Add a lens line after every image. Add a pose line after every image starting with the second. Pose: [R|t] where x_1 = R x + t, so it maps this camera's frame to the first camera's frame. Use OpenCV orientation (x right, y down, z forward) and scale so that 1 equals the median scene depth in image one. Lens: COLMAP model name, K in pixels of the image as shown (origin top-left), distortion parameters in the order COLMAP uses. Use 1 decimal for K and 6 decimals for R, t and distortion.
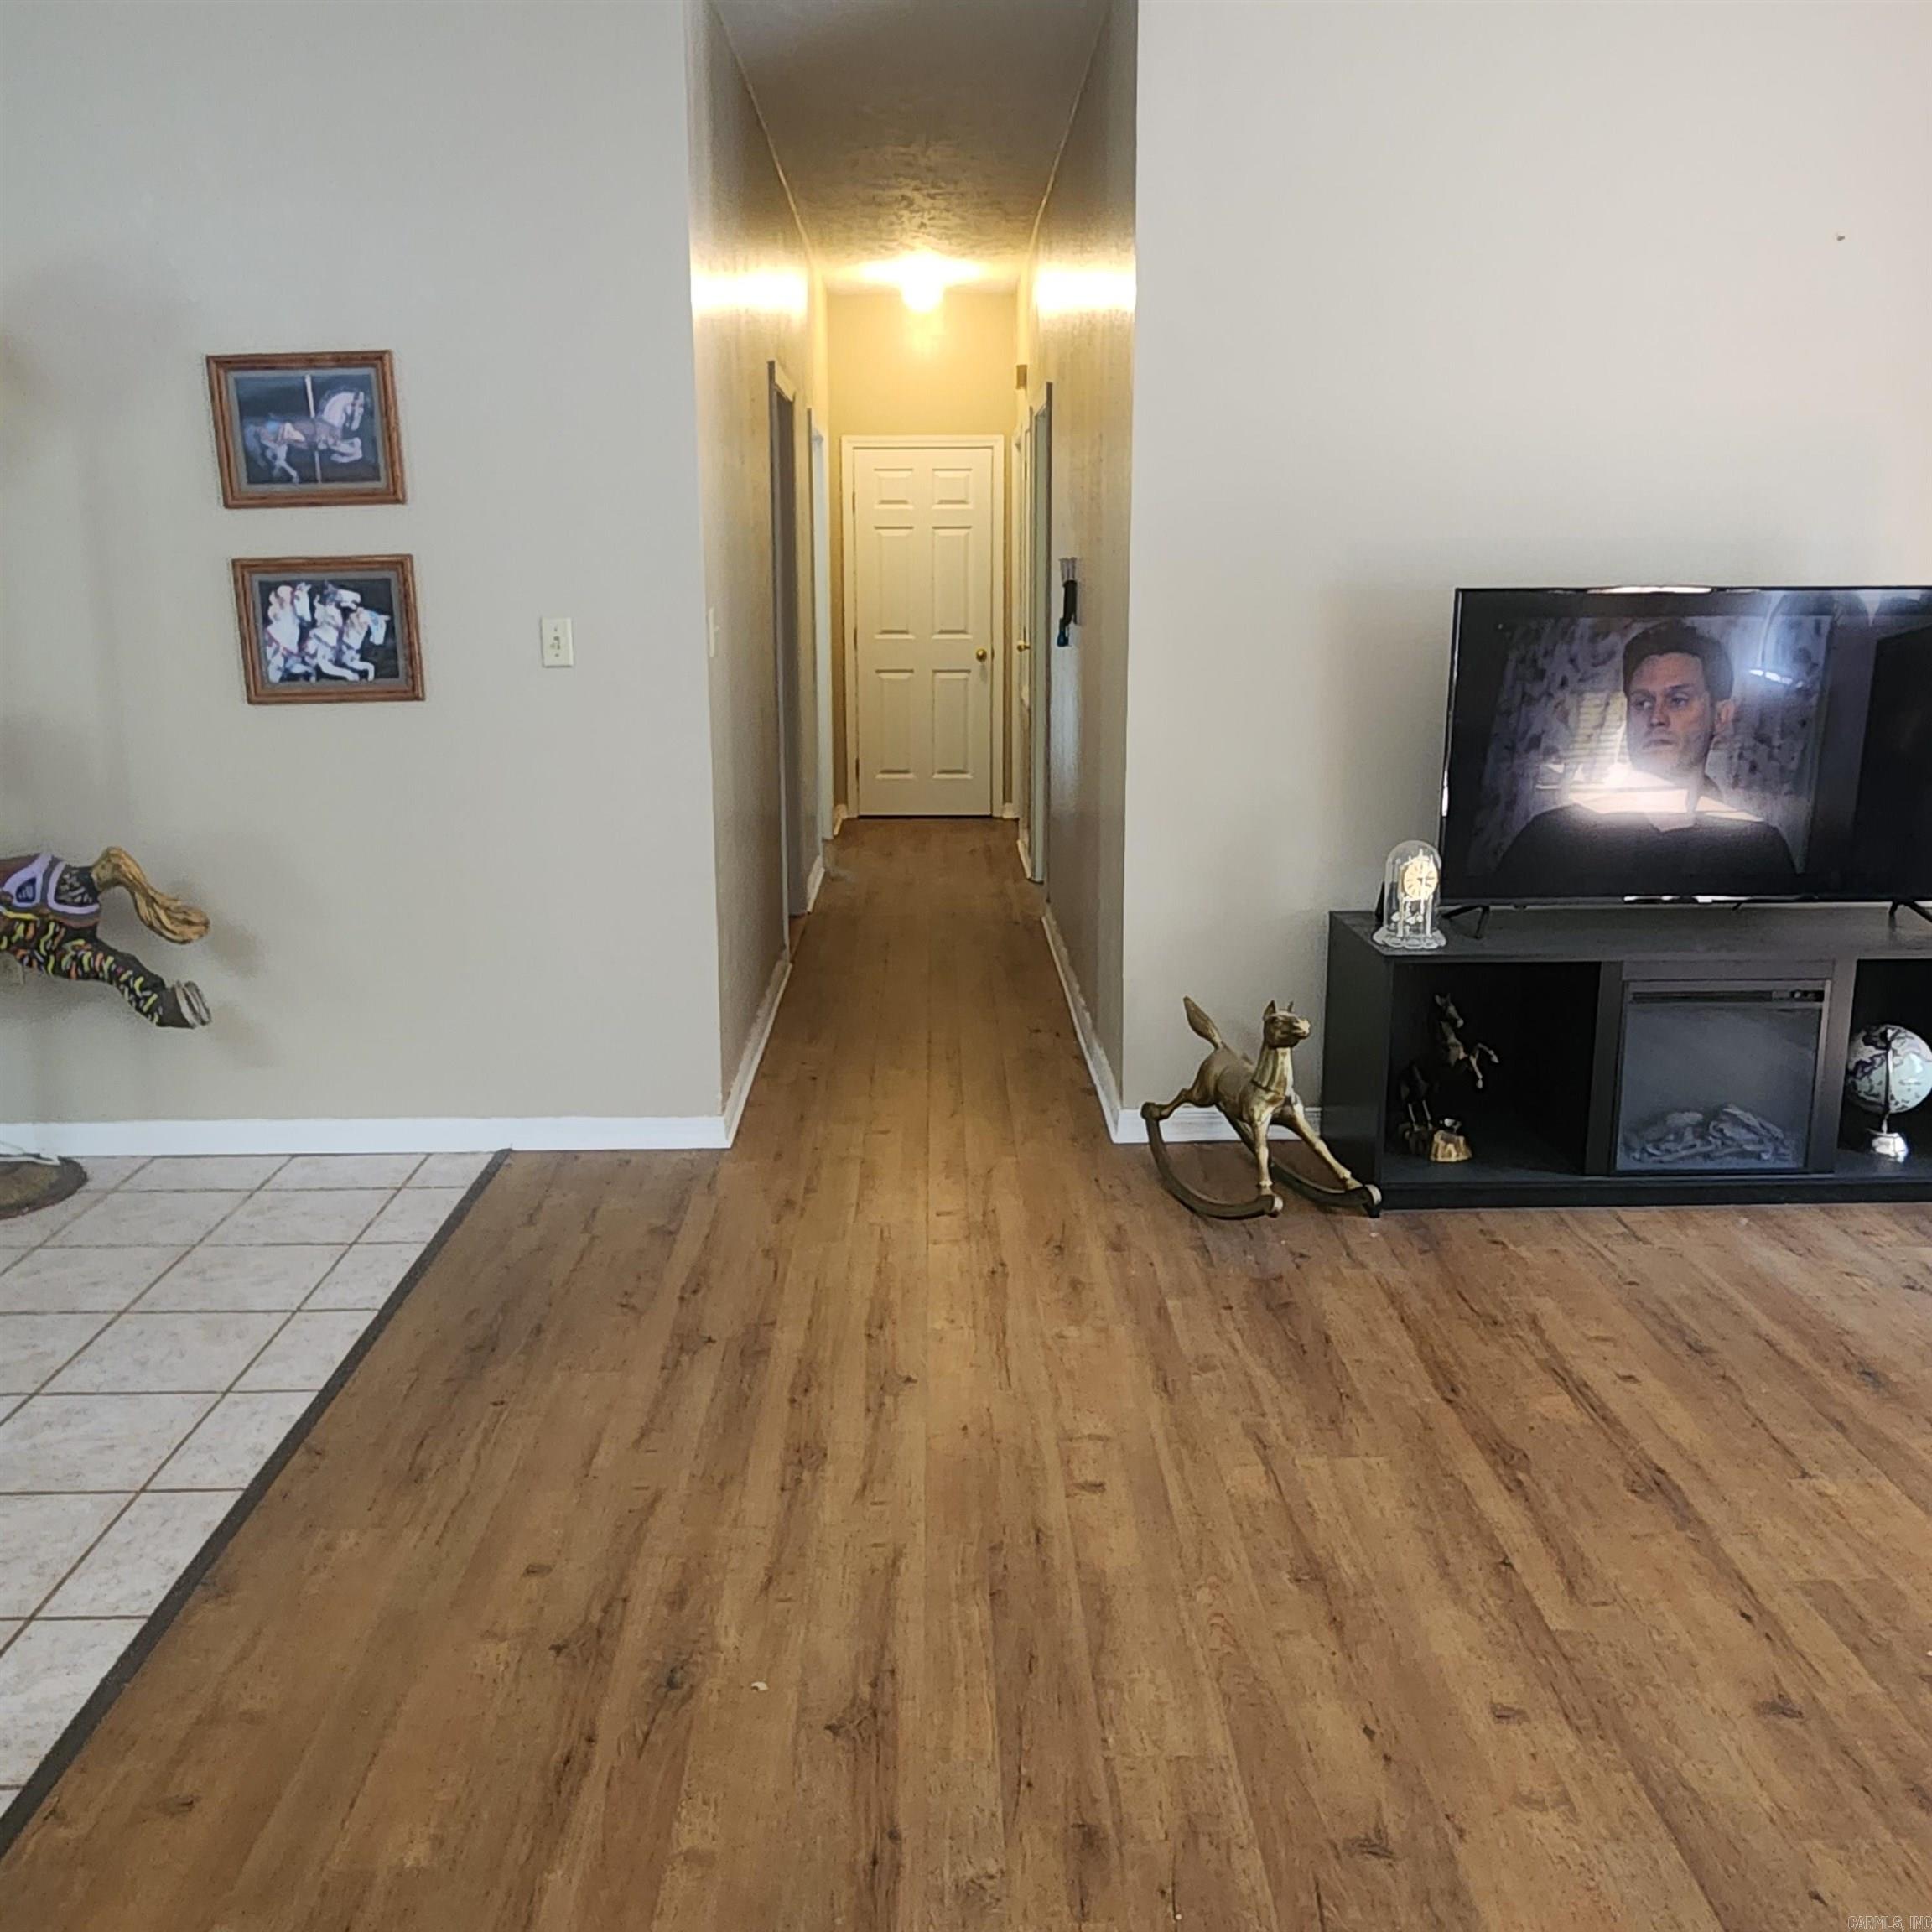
lens RADIAL K [[1708.5, 0, 962.8], [0, 1708.5, 937.6], [0, 0, 1]] dist [-0.007316, 0.024984]
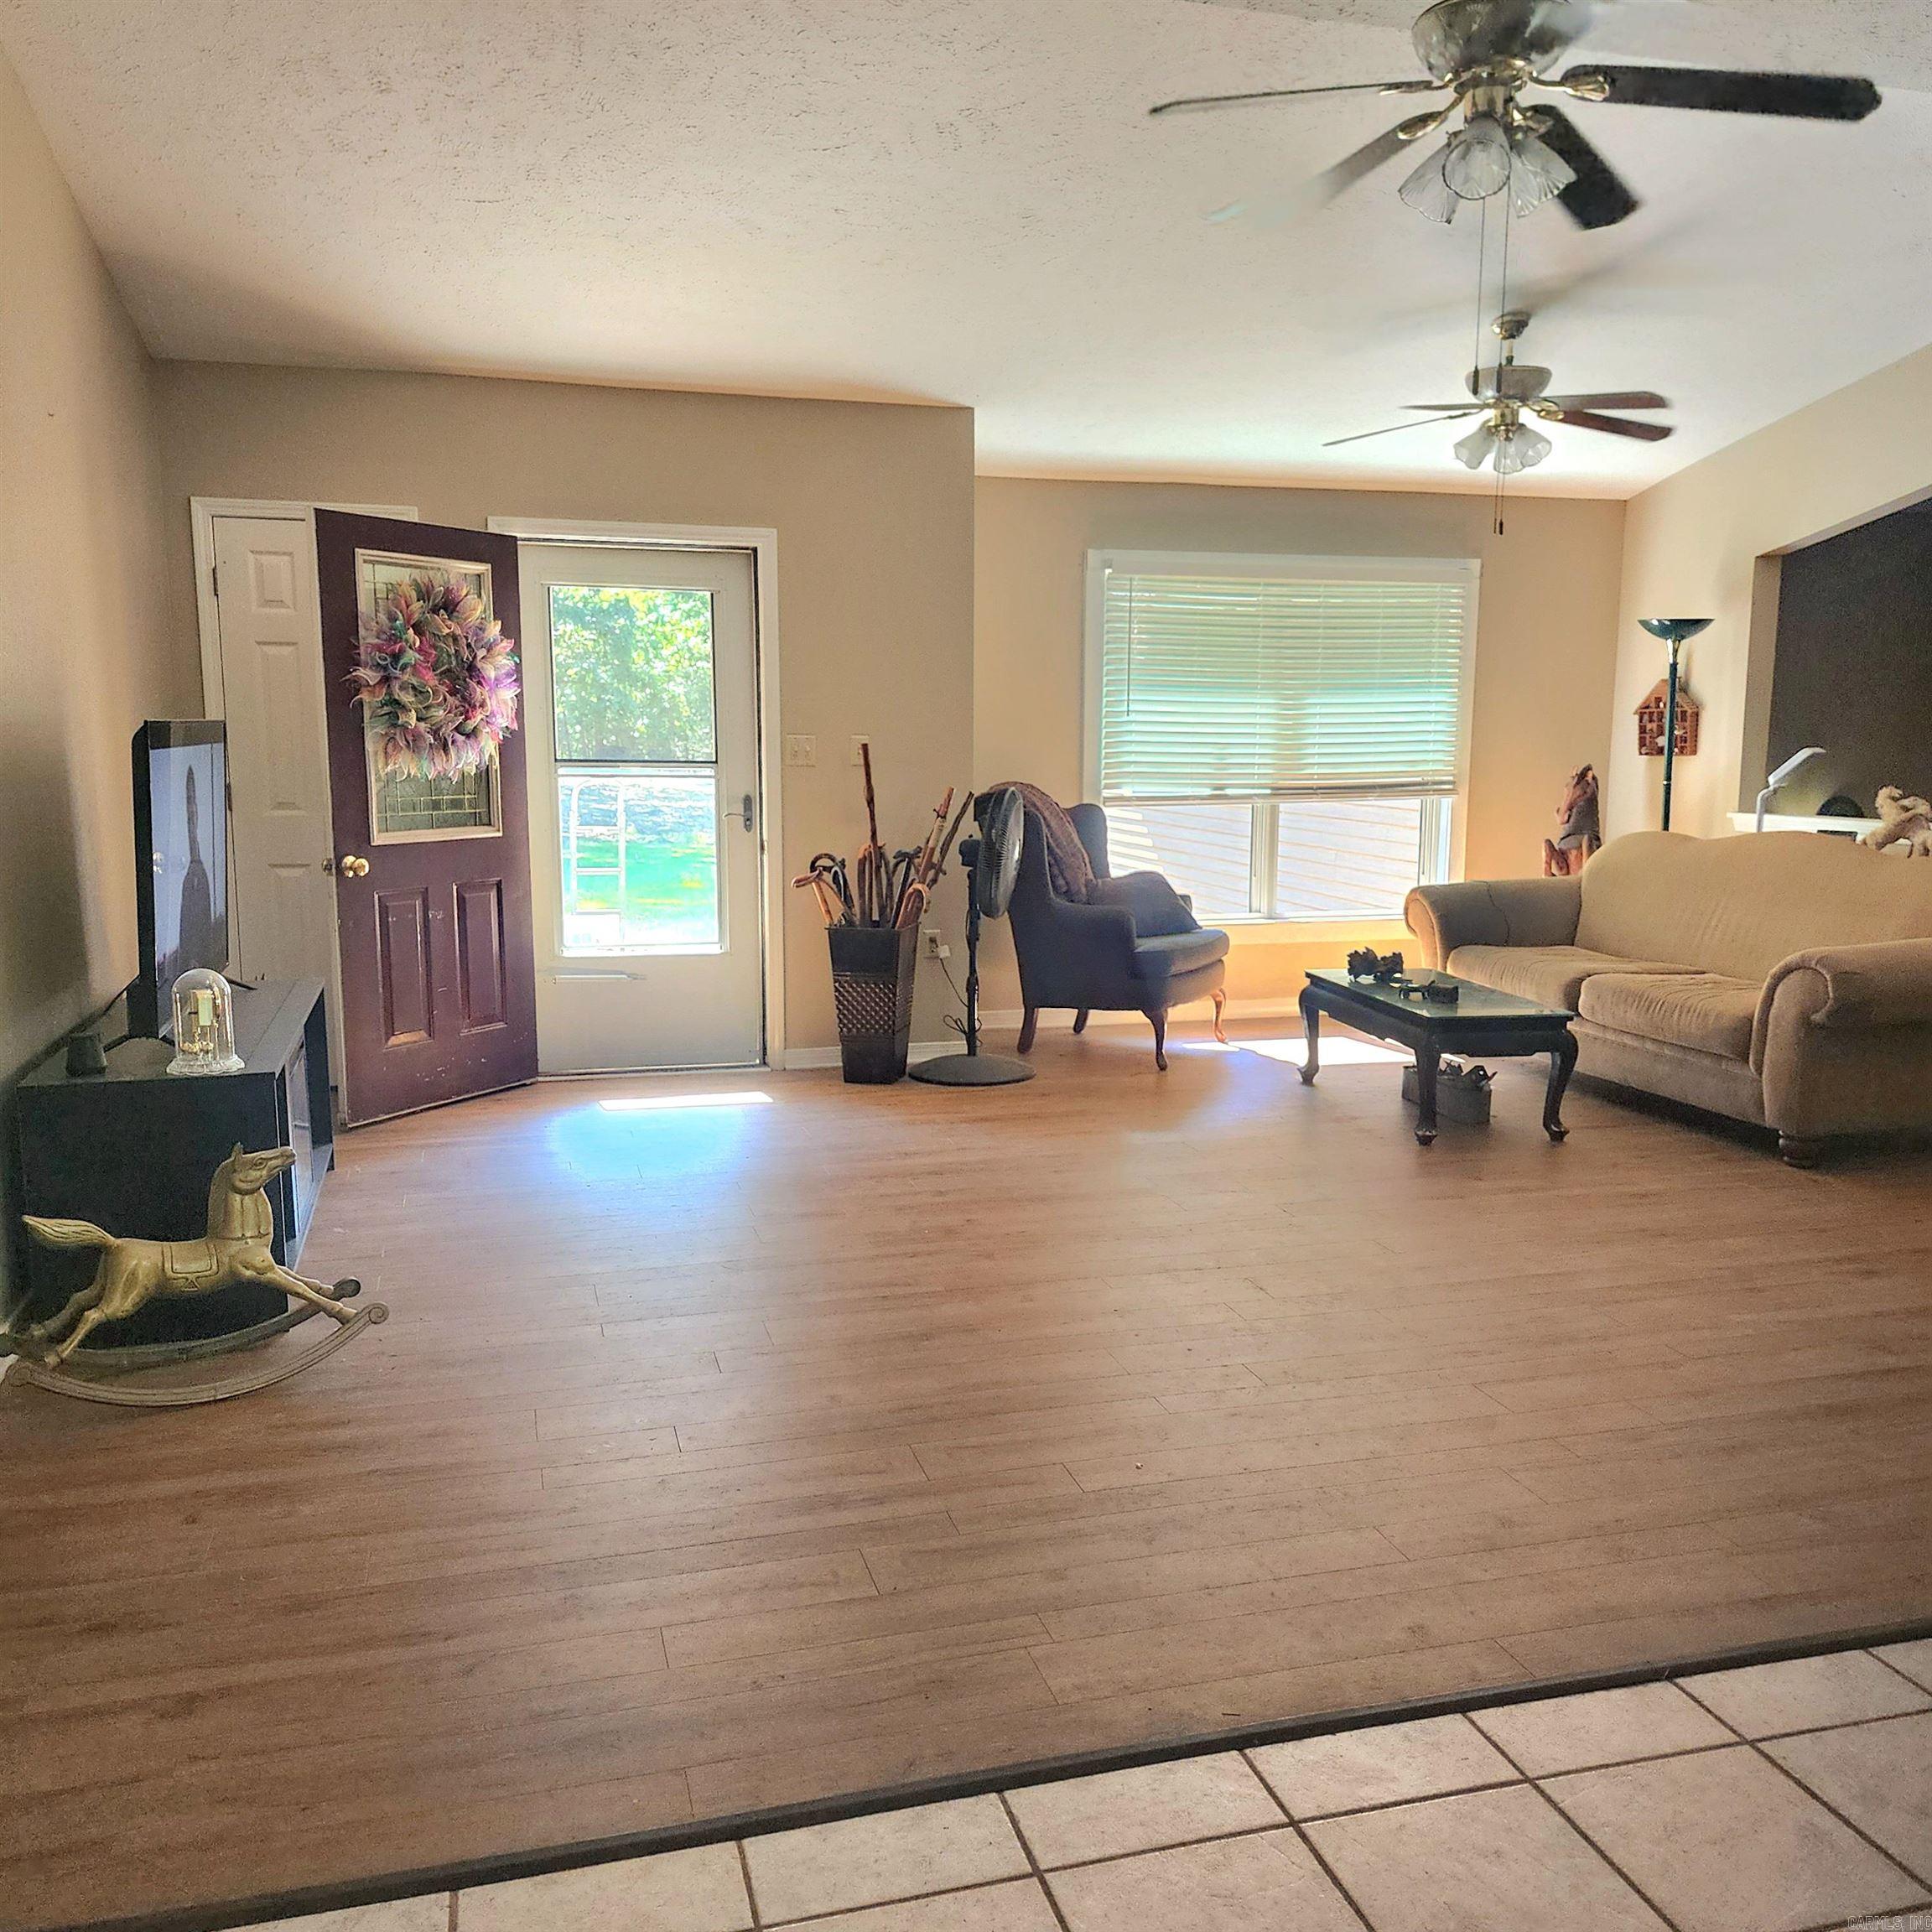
lens RADIAL K [[1720.2, 0, 968.5], [0, 1720.2, 967.4], [0, 0, 1]] dist [0.110617, -0.137138]
pose [[-0.246236, -0.129611, 0.960505, -0.815370], [0.203635, 0.961979, 0.182014, -0.148924], [-0.947576, 0.240410, -0.210480, 0.762610]]
